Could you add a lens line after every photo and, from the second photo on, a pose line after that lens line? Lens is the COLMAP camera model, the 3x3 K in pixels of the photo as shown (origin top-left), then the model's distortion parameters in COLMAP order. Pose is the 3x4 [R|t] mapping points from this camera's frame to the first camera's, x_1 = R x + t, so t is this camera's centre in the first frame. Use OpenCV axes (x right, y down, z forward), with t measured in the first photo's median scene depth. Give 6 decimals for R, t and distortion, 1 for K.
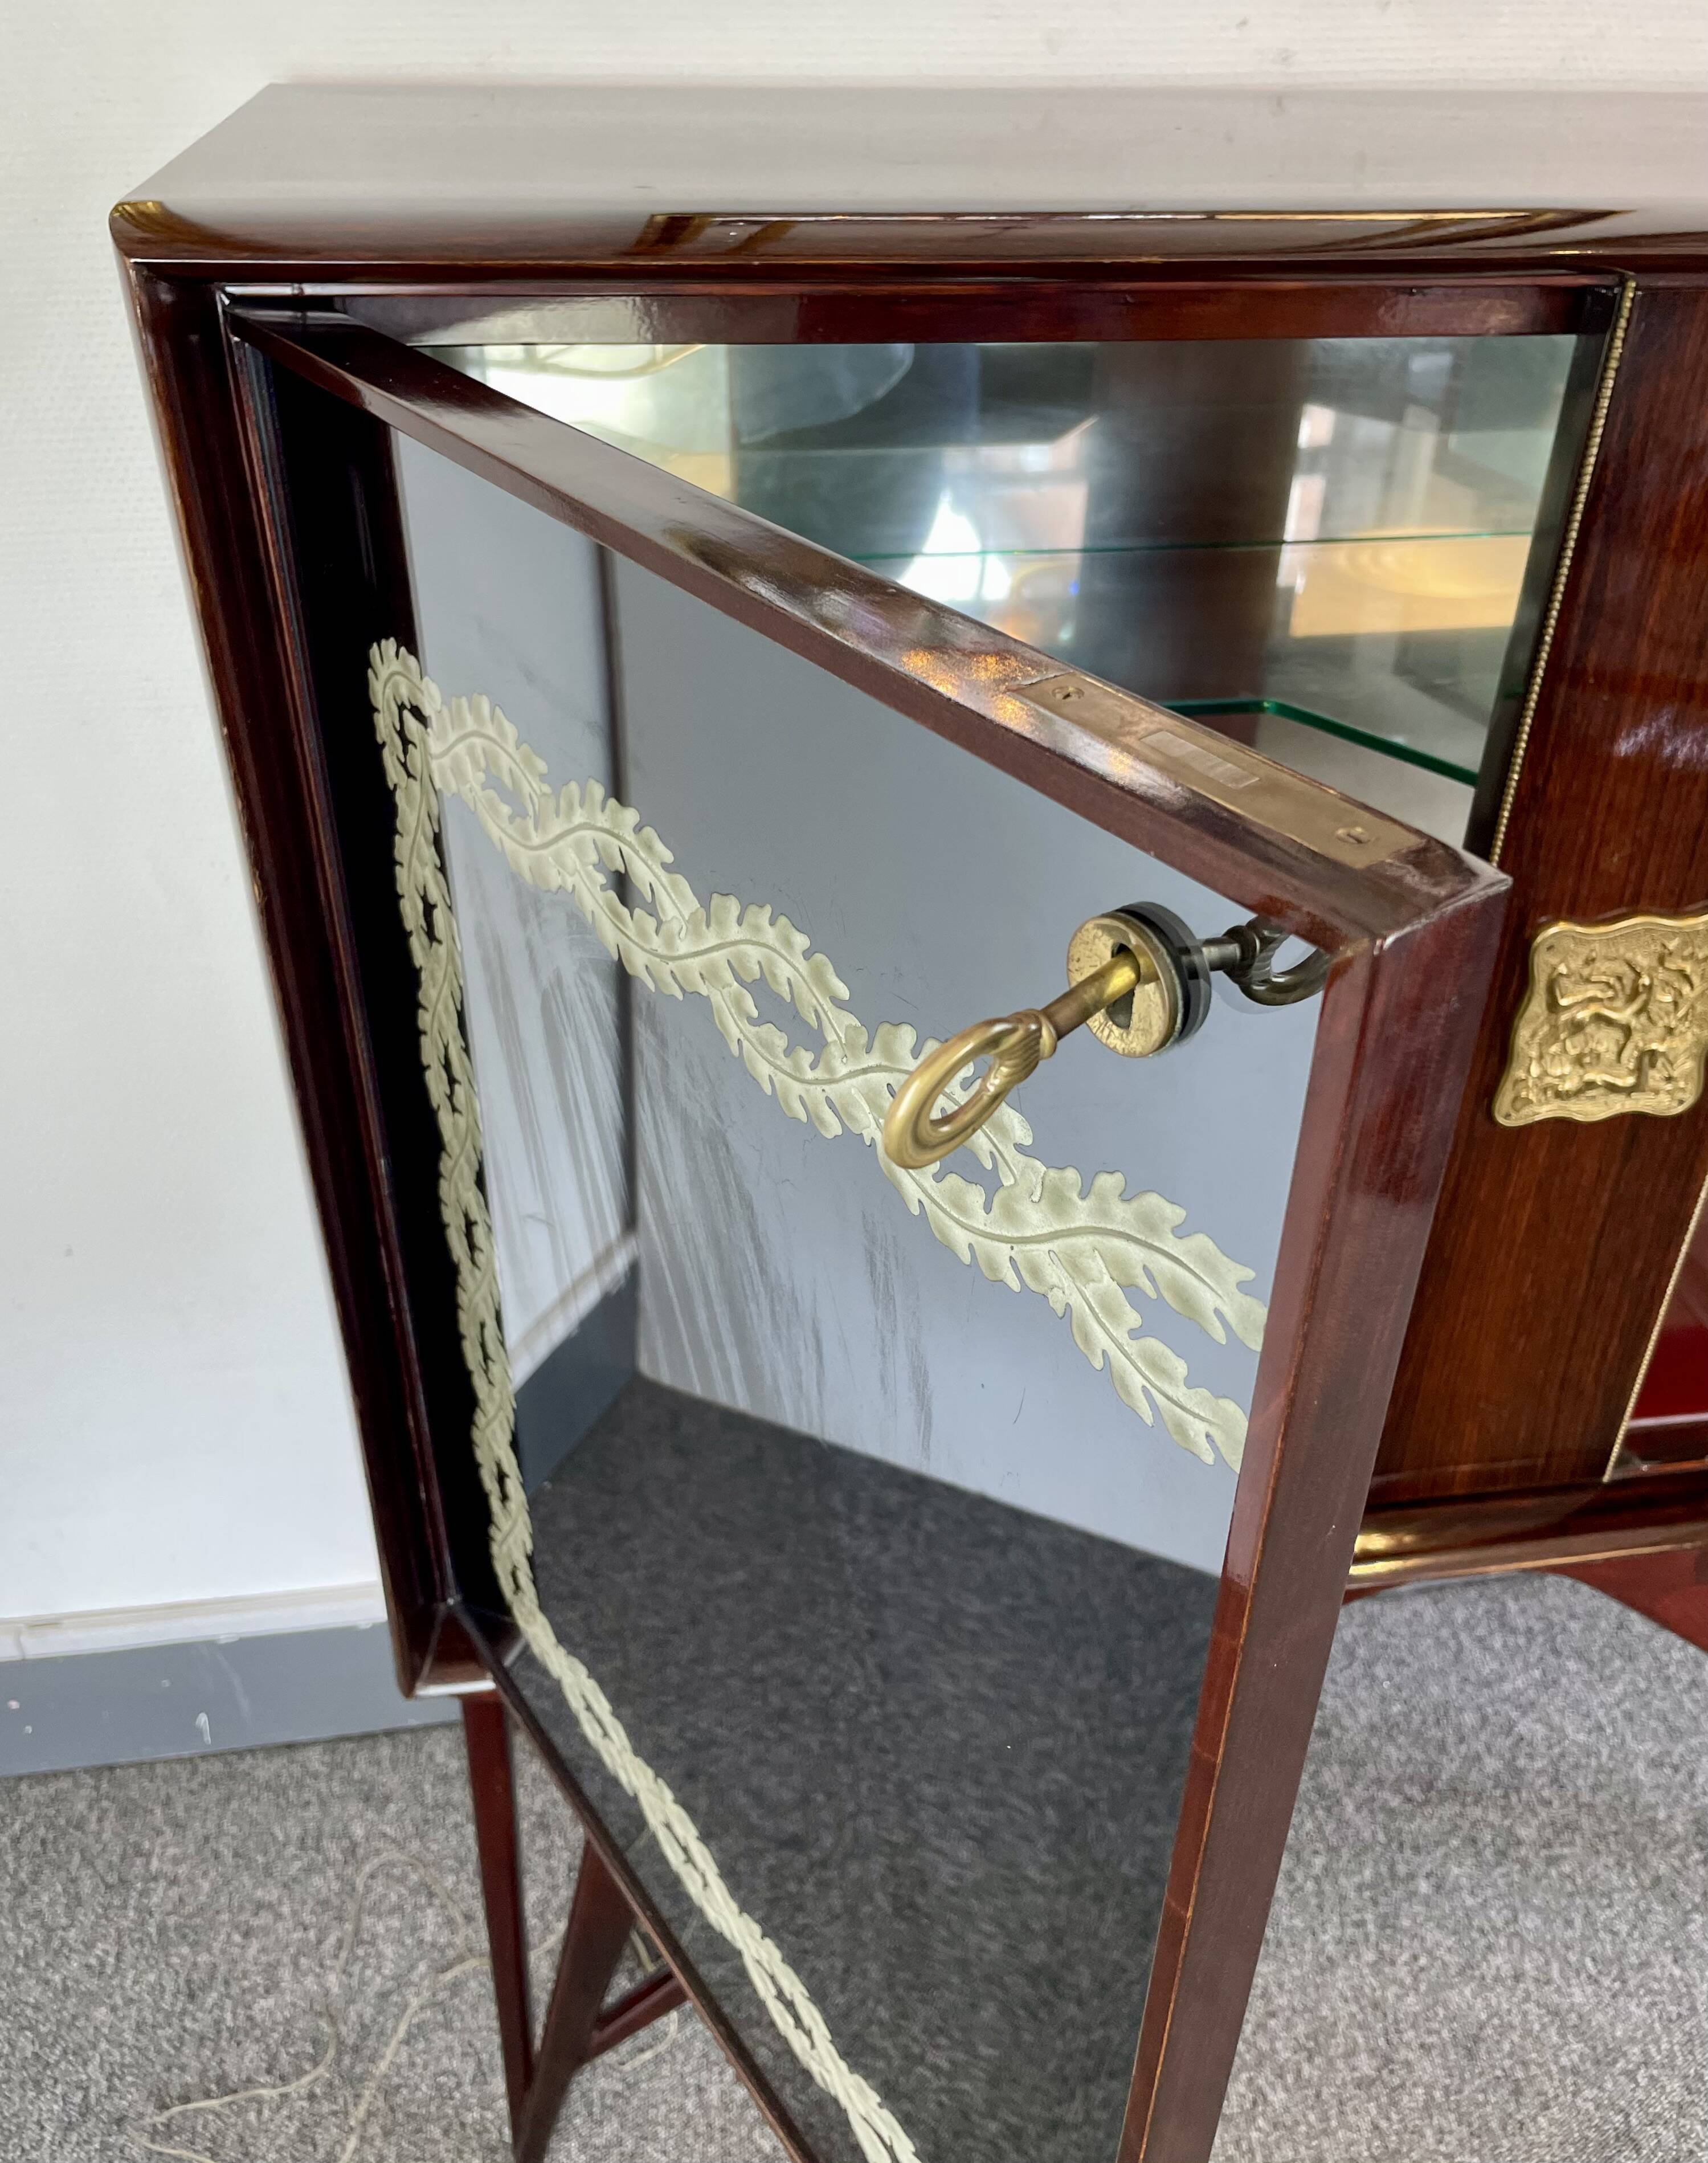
lens RADIAL K [[1773.2, 0, 881.9], [0, 1773.2, 998.0], [0, 0, 1]] dist [0.060529, -0.092623]
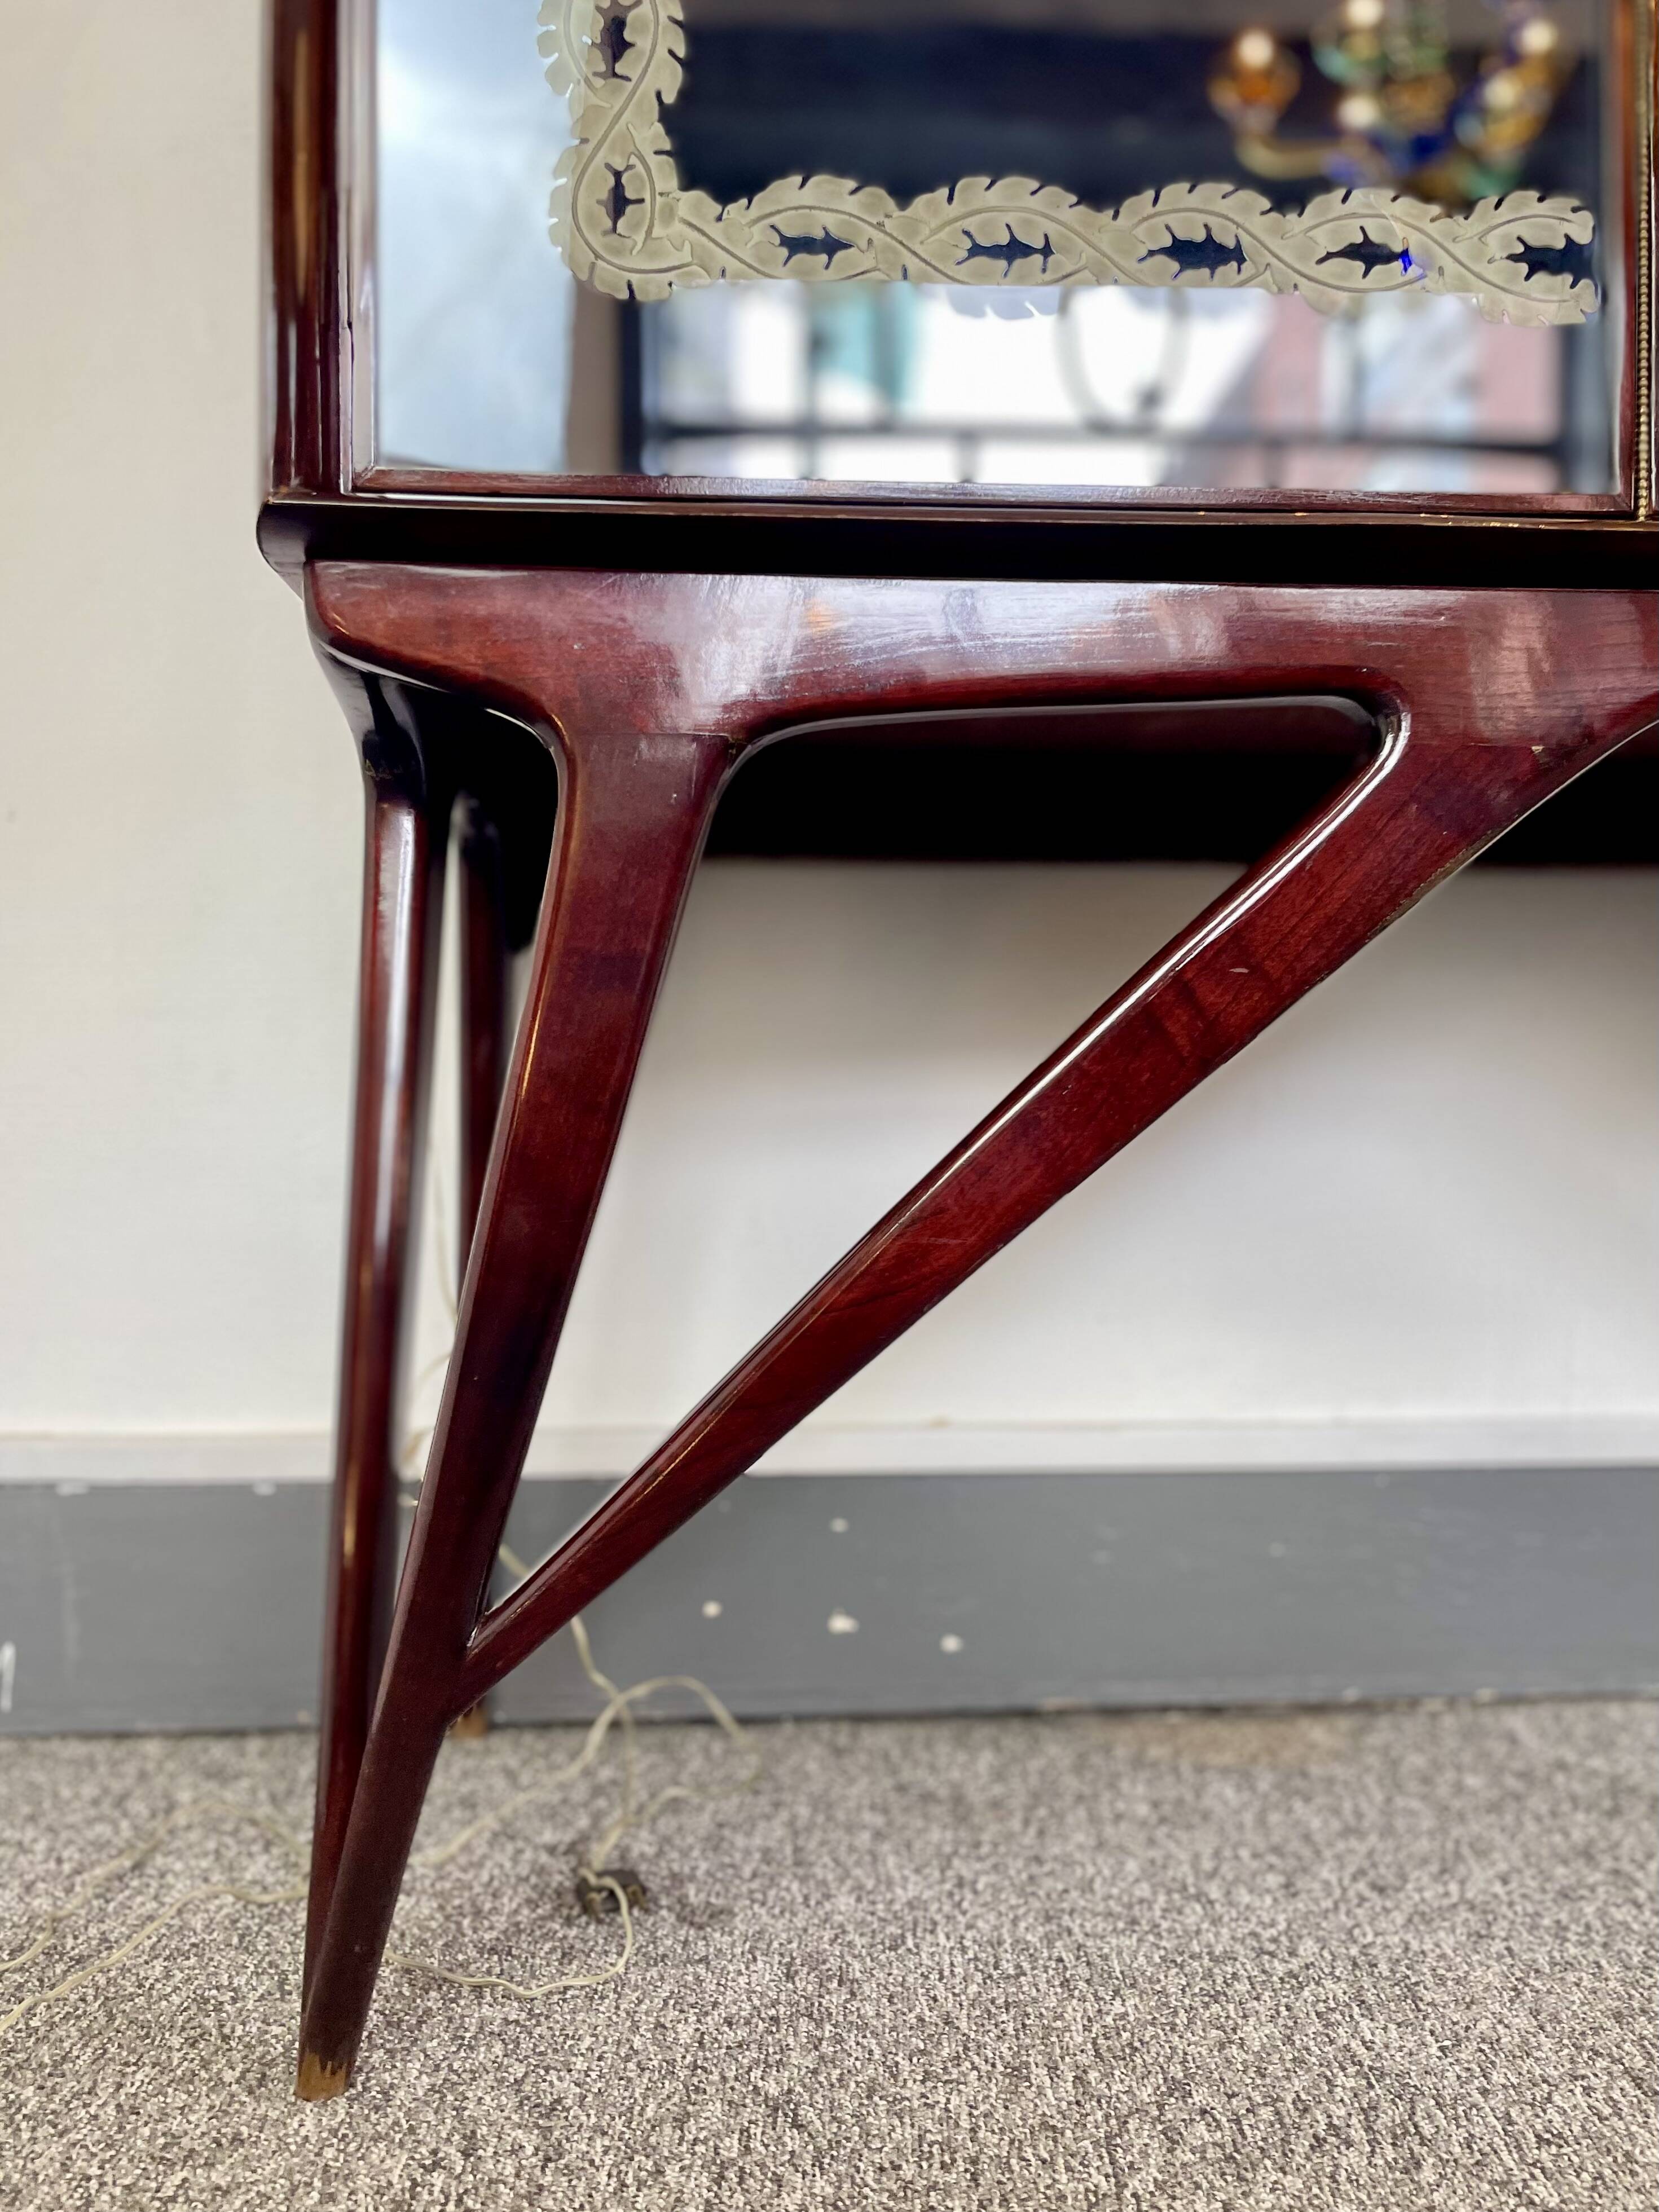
lens RADIAL K [[1691.0, 0, 864.2], [0, 1691.0, 1114.5], [0, 0, 1]] dist [0.087113, -0.113993]
pose [[0.995541, -0.020255, -0.092125, 0.013795], [-0.032790, 0.841447, -0.539345, 0.639595], [0.088442, 0.539961, 0.837031, 0.406434]]
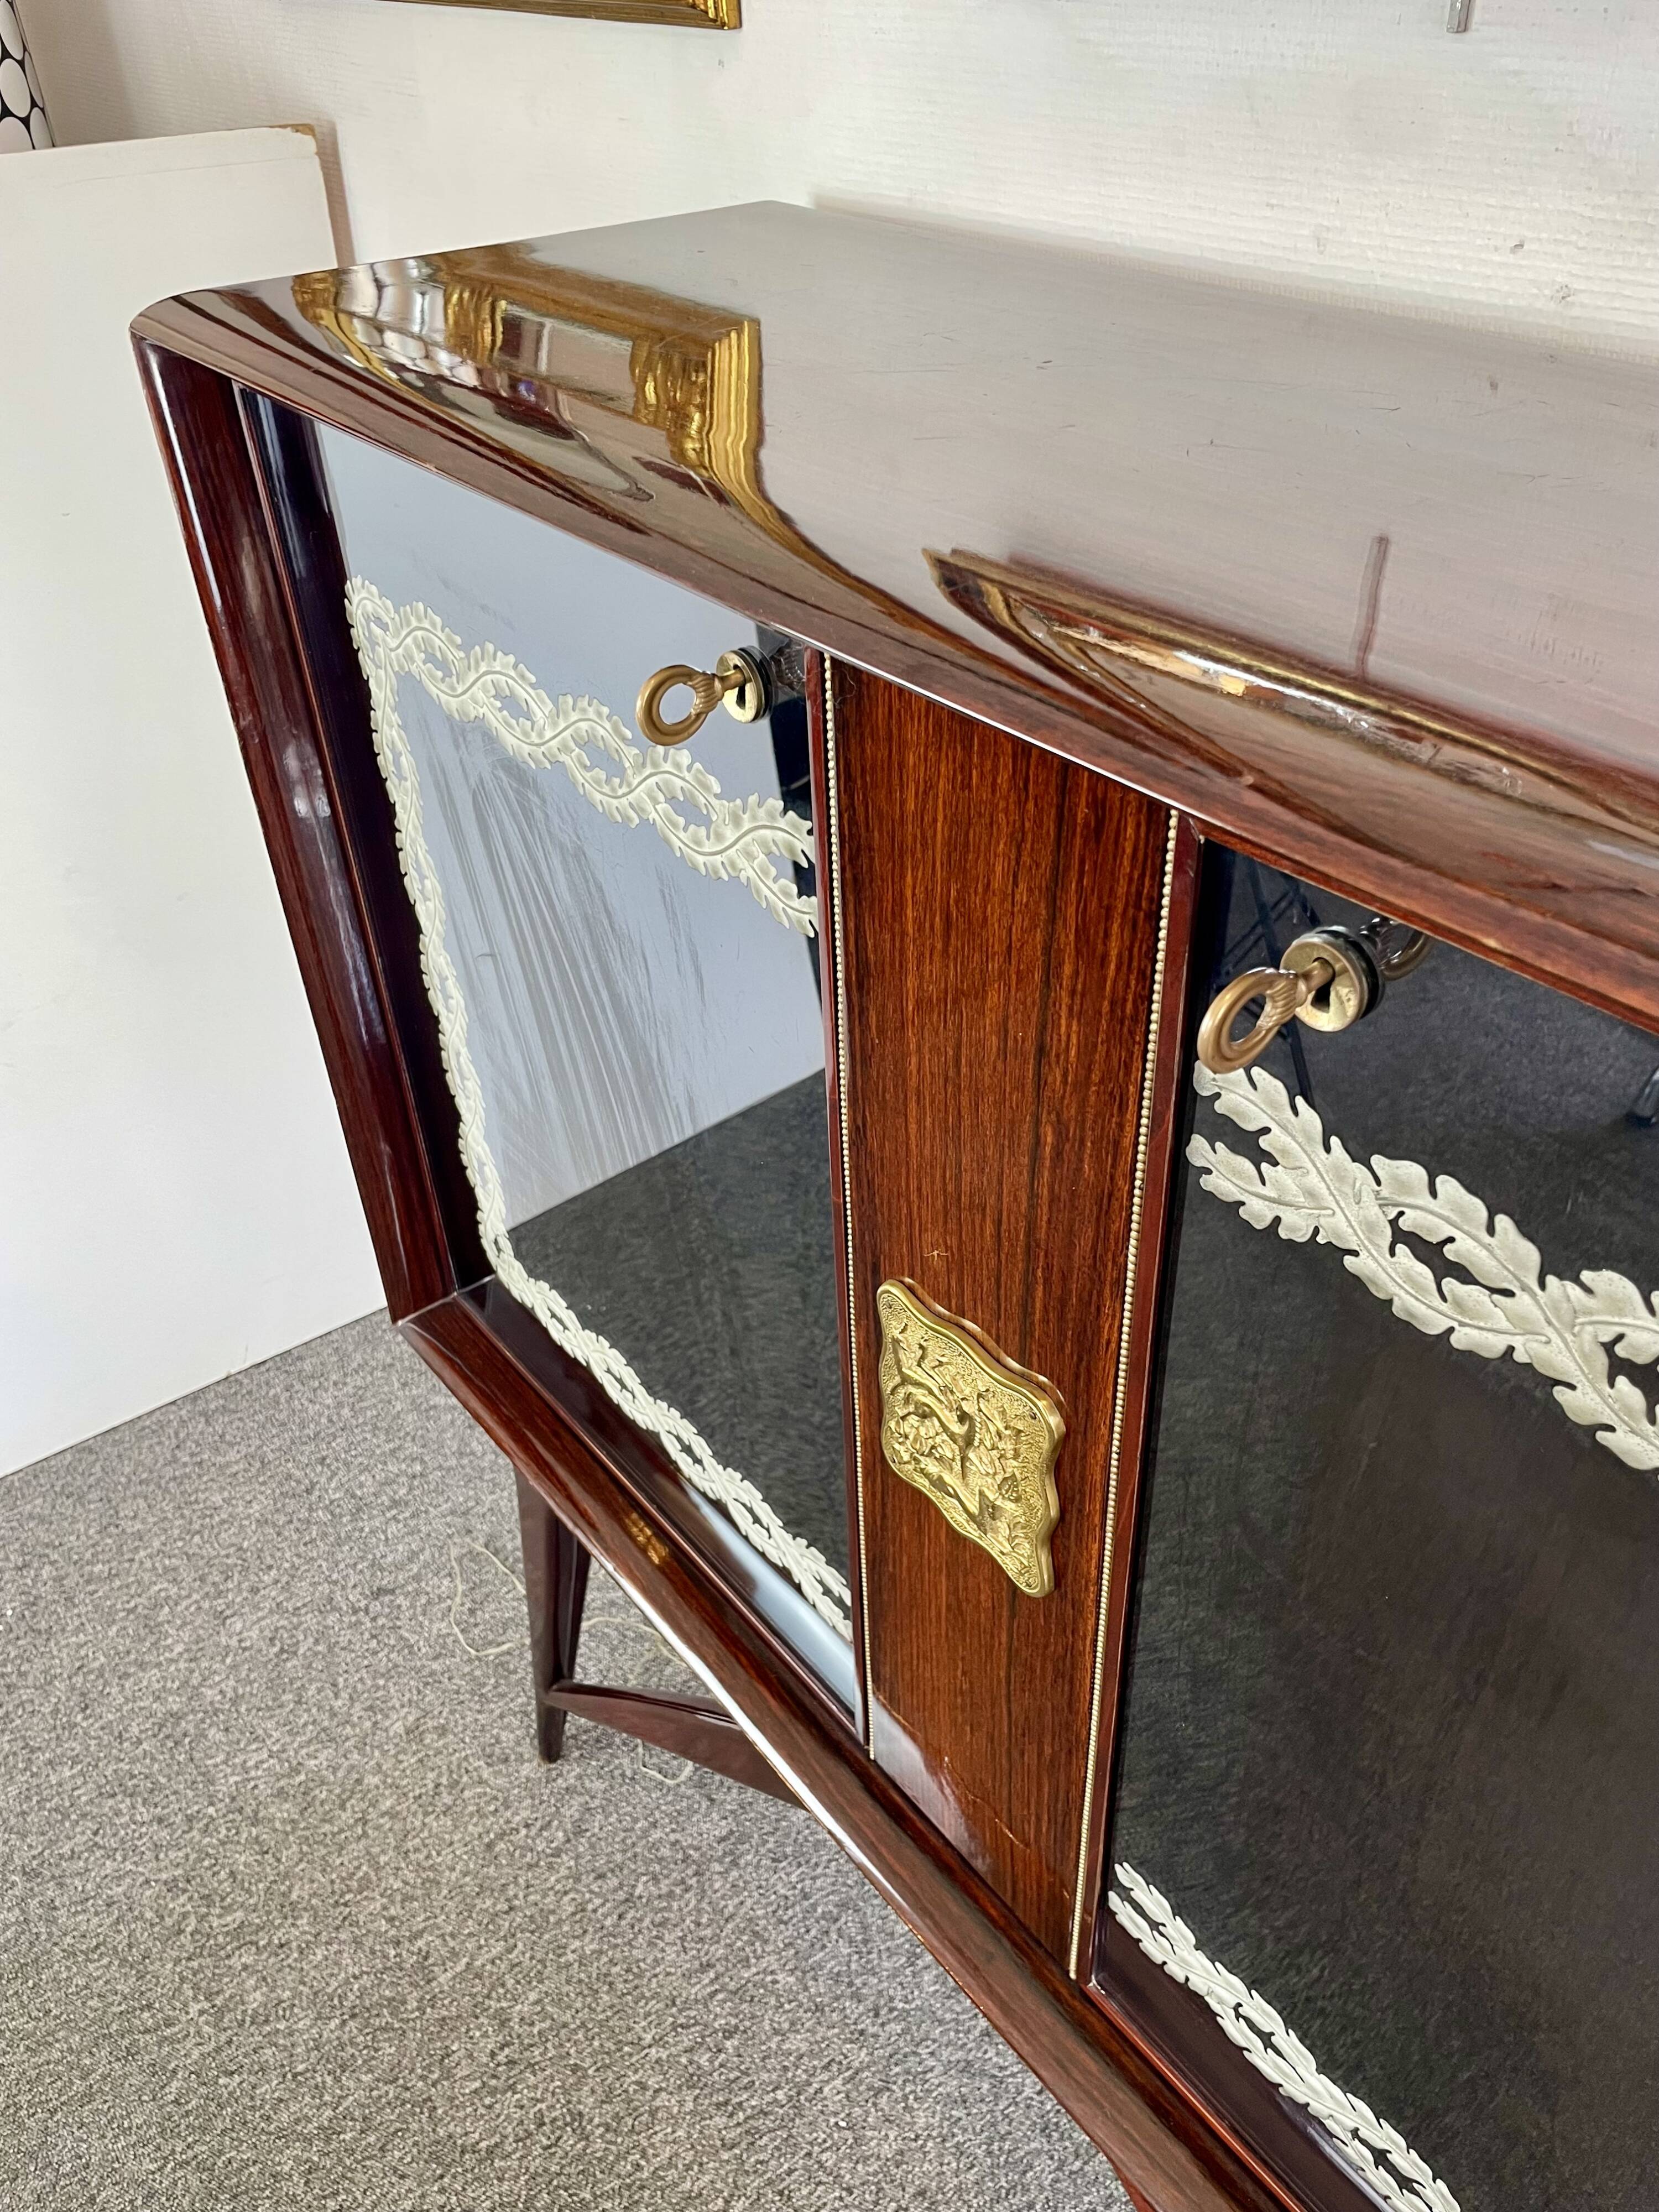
lens RADIAL K [[1690.8, 0, 856.6], [0, 1690.8, 1126.3], [0, 0, 1]] dist [0.087113, -0.113993]
pose [[0.500585, 0.491176, -0.712854, 0.574409], [-0.431165, 0.855513, 0.286696, -0.214099], [0.750674, 0.163842, 0.640035, 0.247097]]
